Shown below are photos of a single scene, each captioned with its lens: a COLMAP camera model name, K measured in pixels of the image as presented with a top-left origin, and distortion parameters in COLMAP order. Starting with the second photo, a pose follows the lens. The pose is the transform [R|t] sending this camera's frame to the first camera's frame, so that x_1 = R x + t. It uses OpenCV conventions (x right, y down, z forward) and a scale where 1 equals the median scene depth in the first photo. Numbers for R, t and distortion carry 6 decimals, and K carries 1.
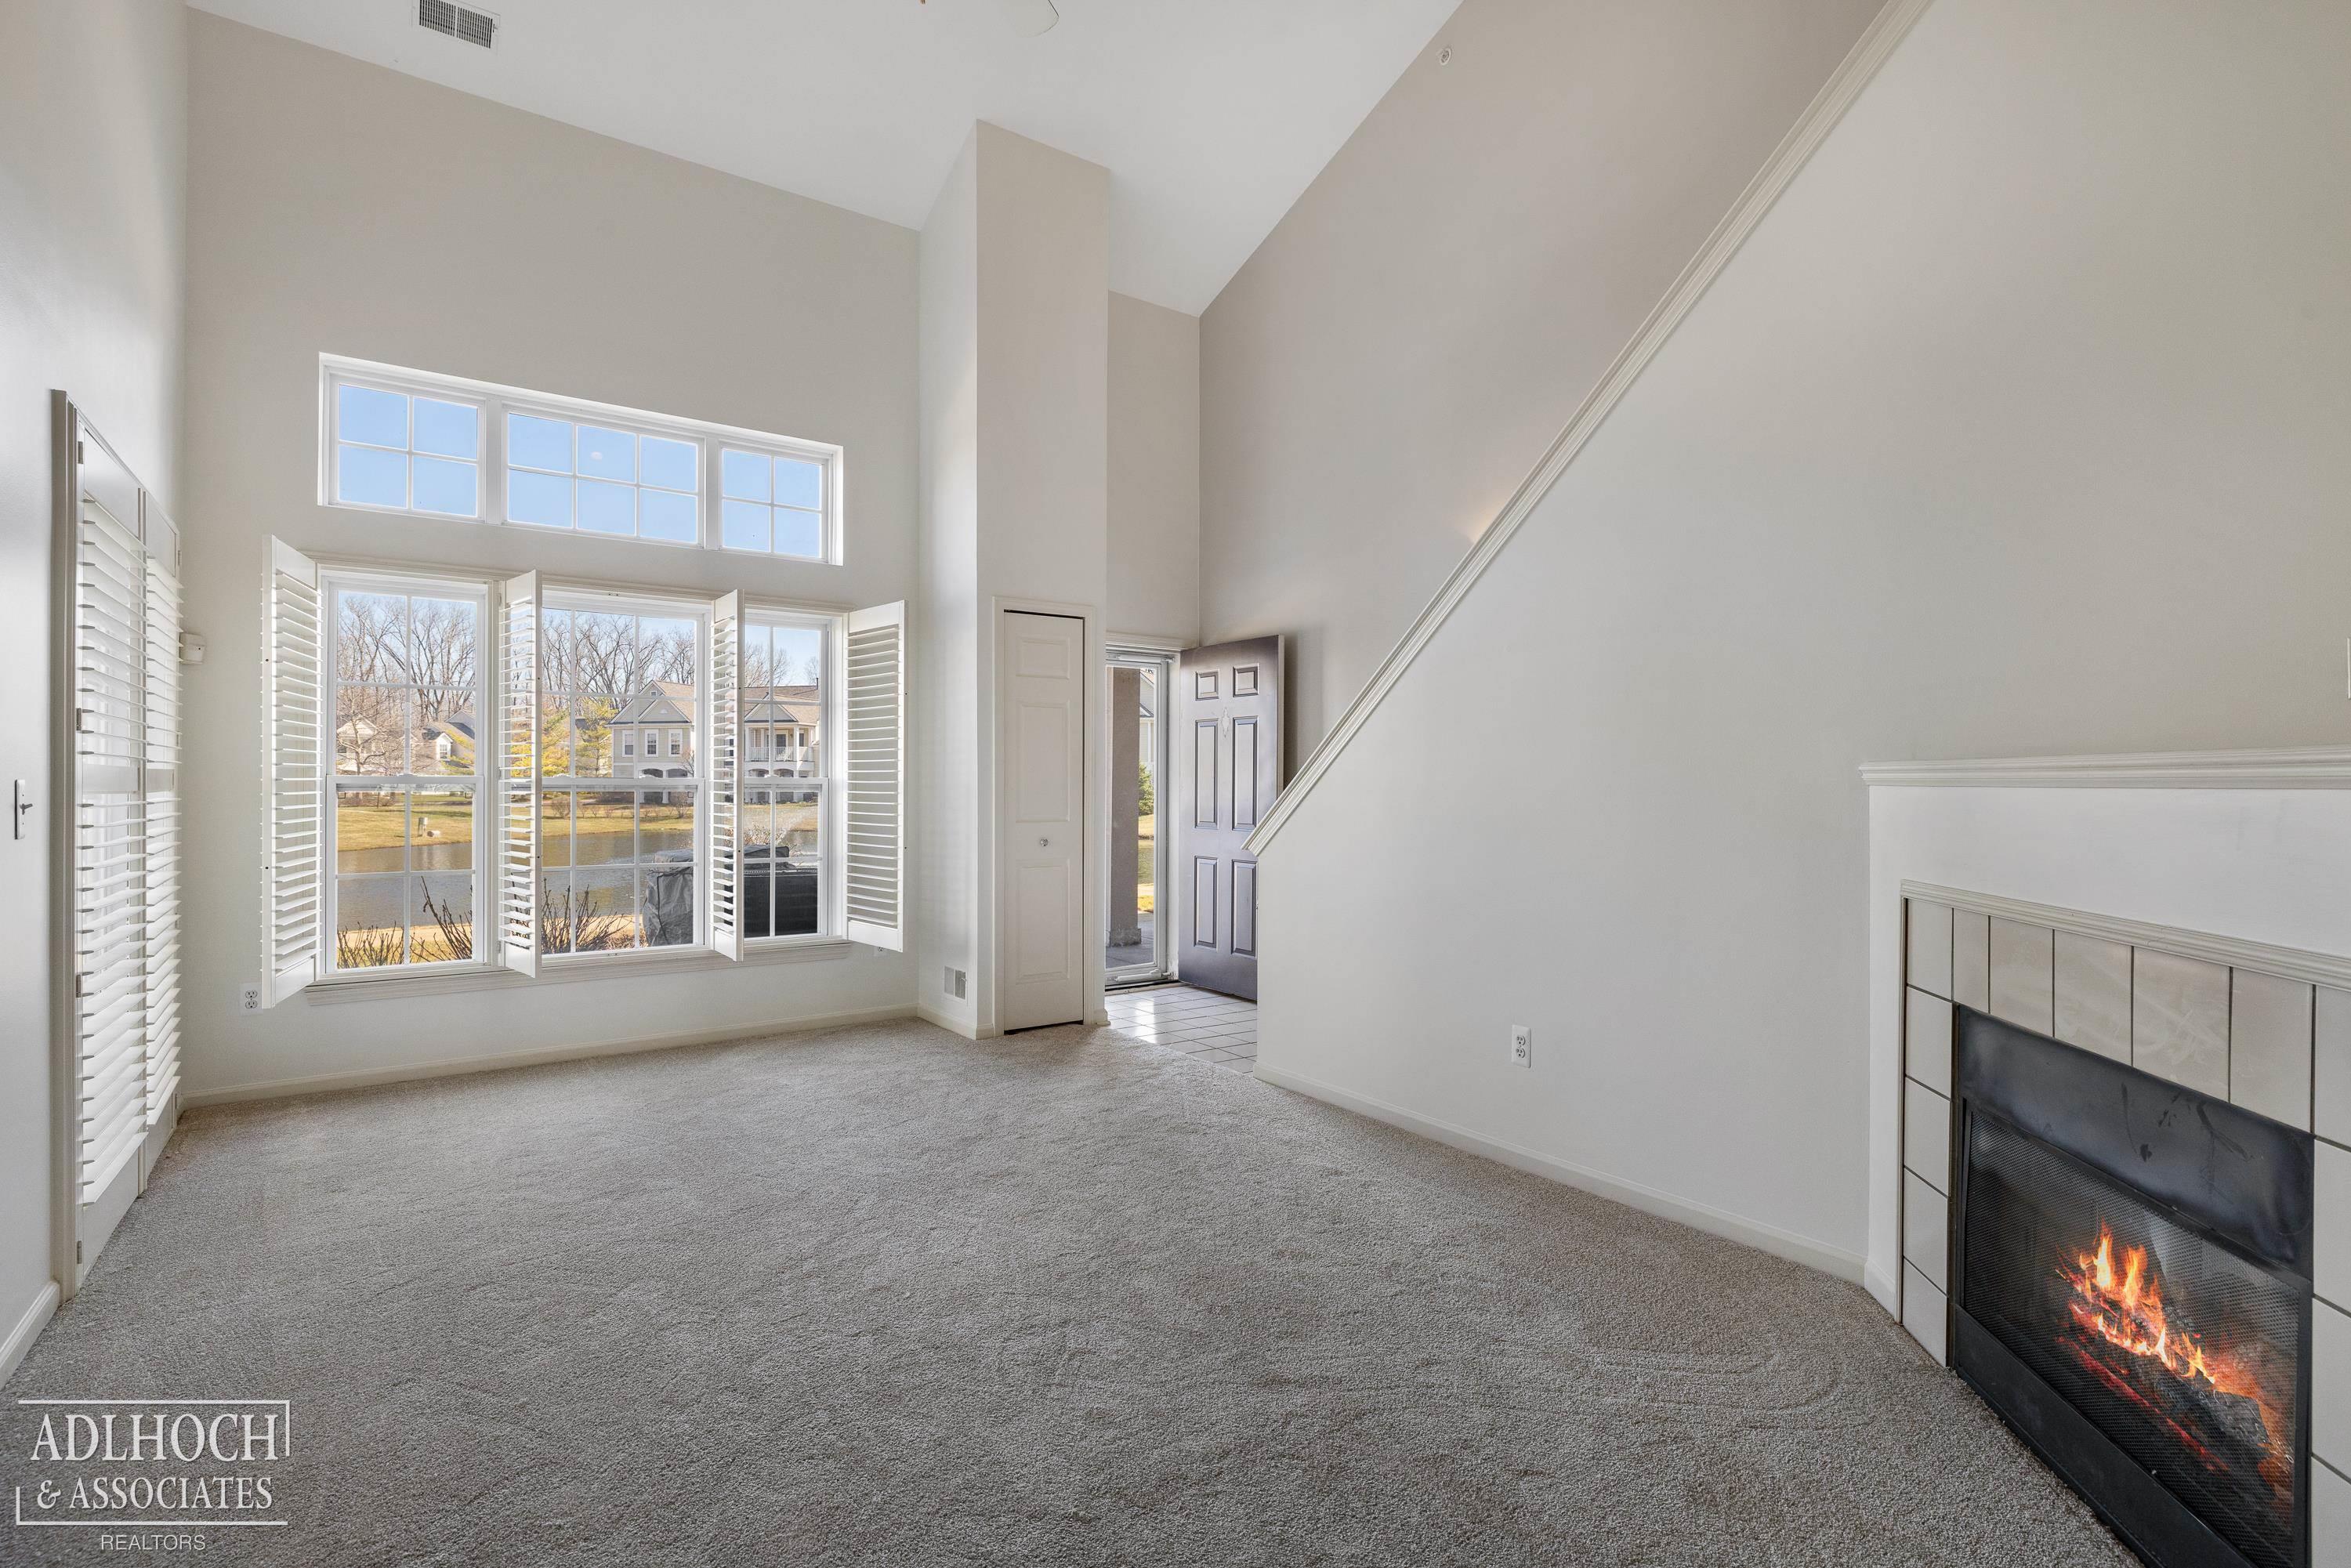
lens RADIAL K [[1088.8, 0, 1173.2], [0, 1088.8, 784.8], [0, 0, 1]] dist [0.004514, 0.000484]
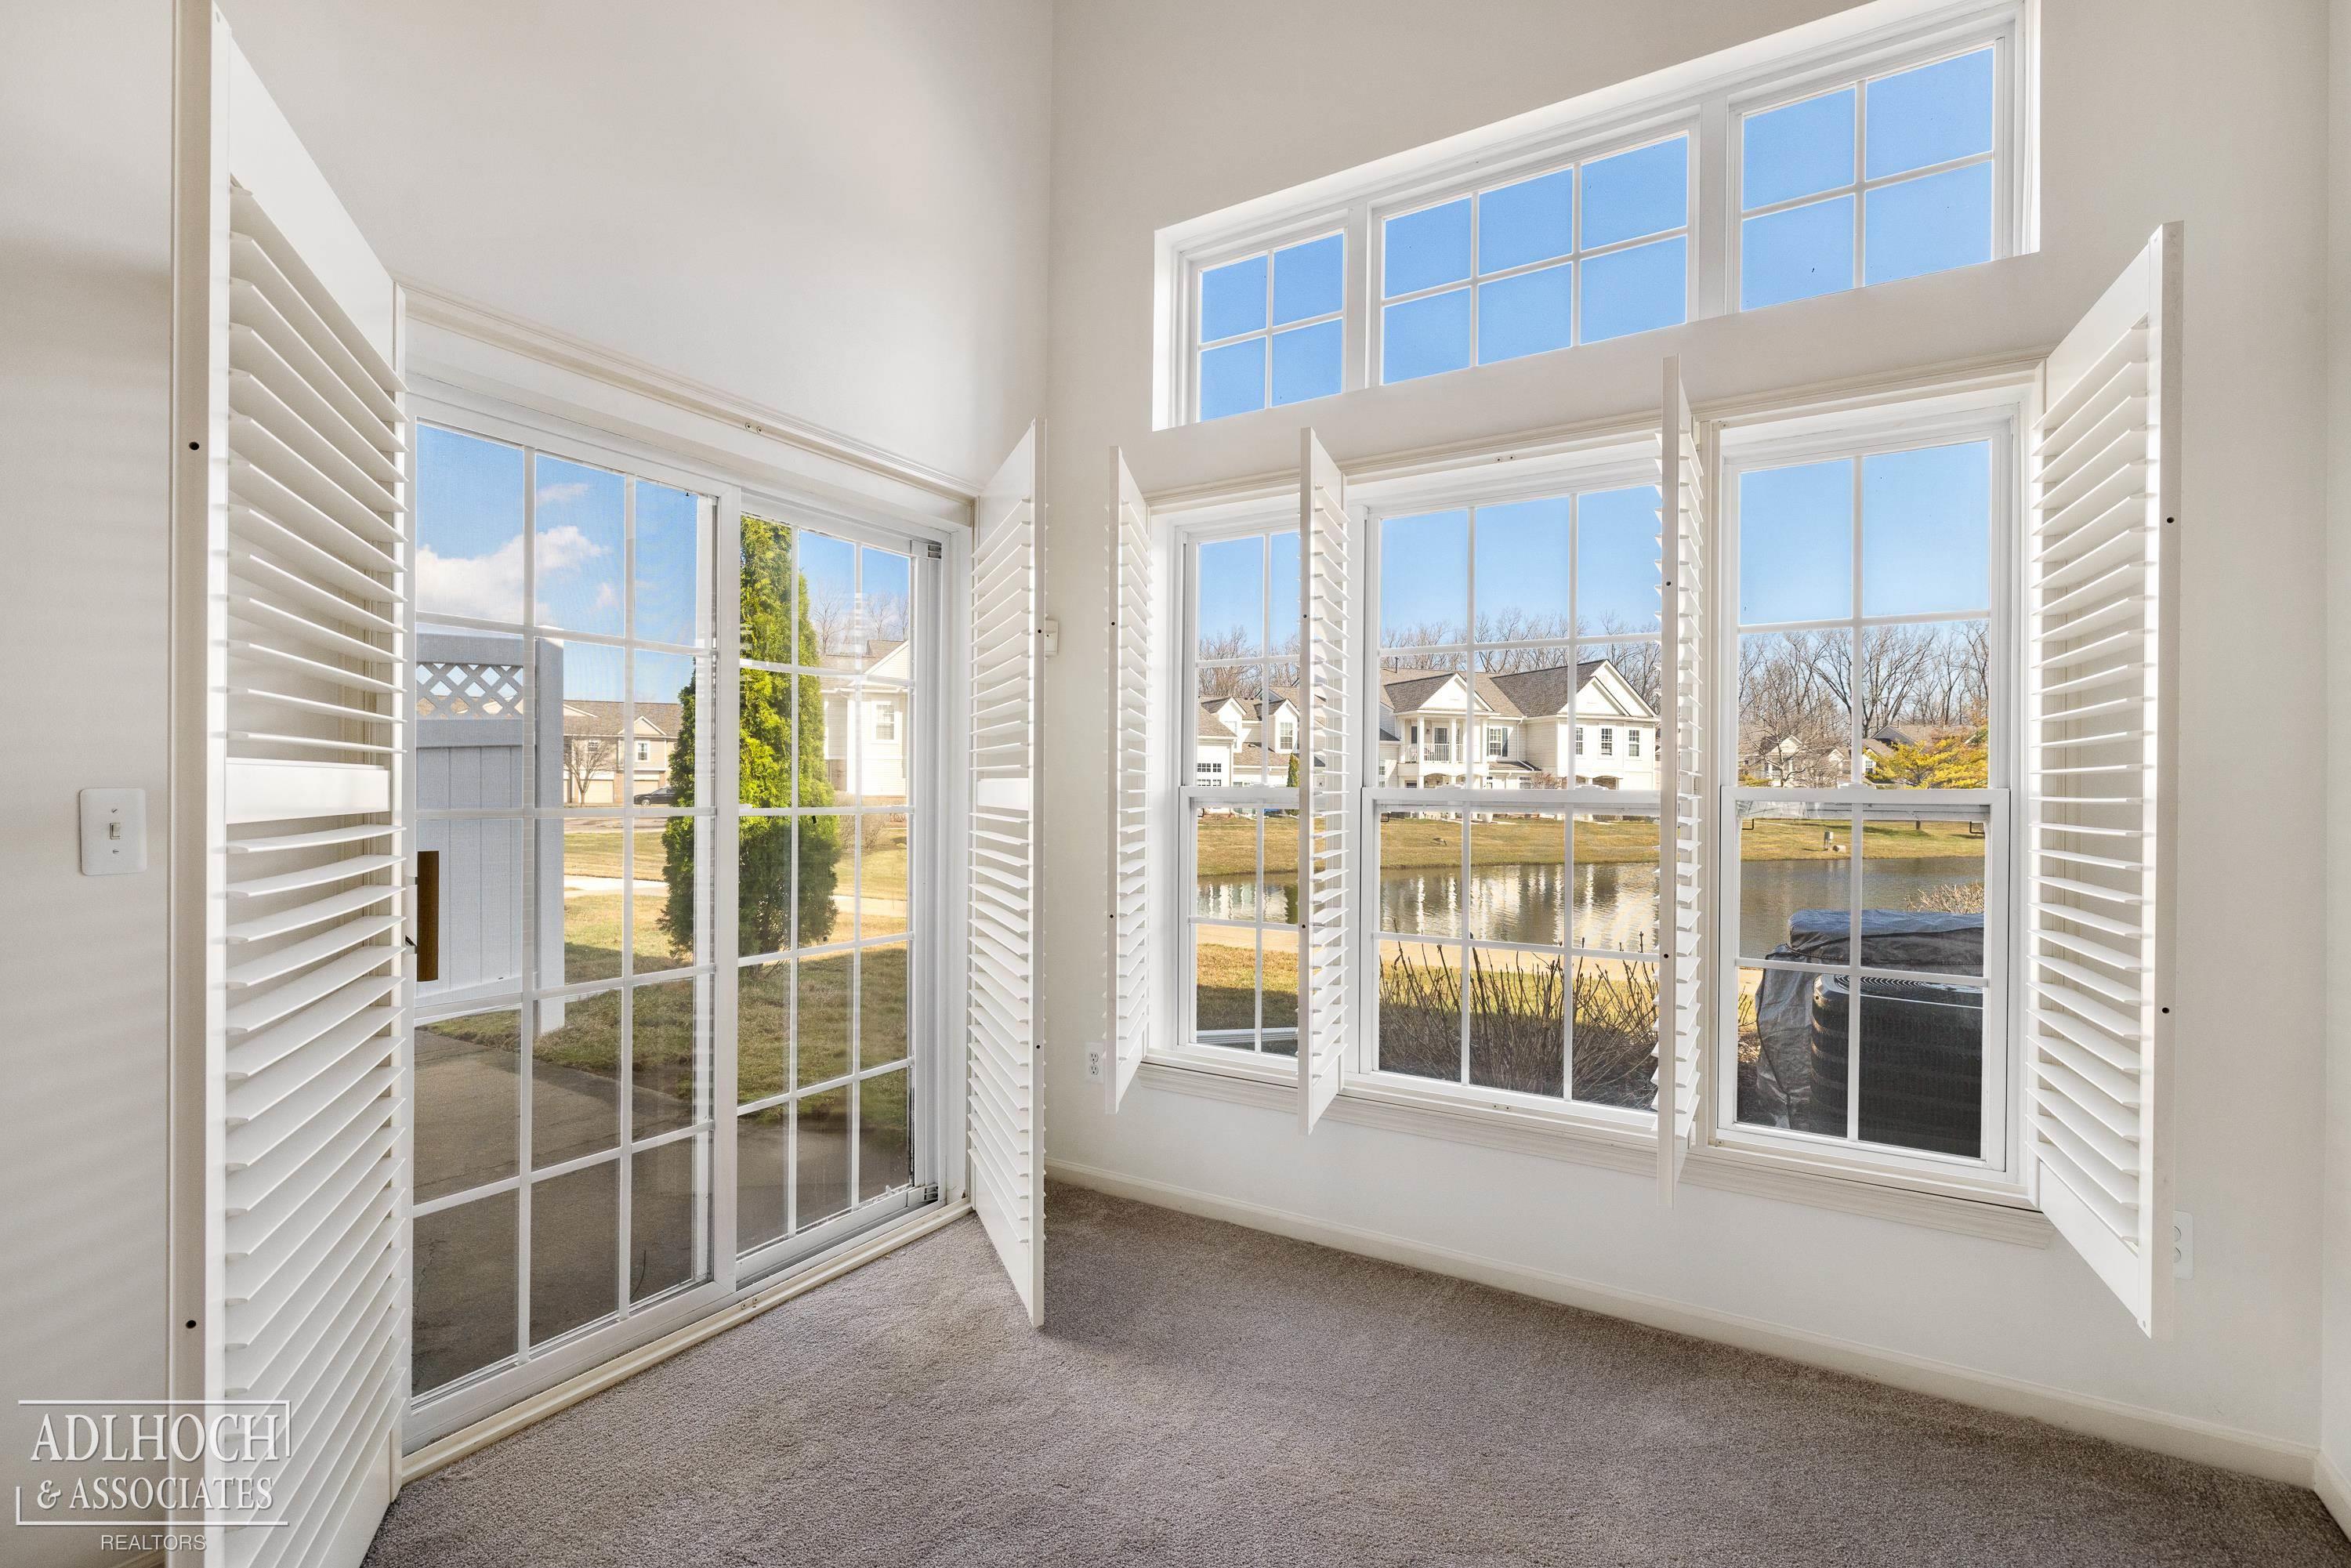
lens RADIAL K [[1031.2, 0, 1247.2], [0, 1031.2, 793.6], [0, 0, 1]] dist [-0.001983, -0.000112]
pose [[0.390278, -0.000154, -0.920697, -0.014406], [-0.005535, 0.999982, -0.002514, -0.000477], [0.920681, 0.006077, 0.390270, 0.125220]]
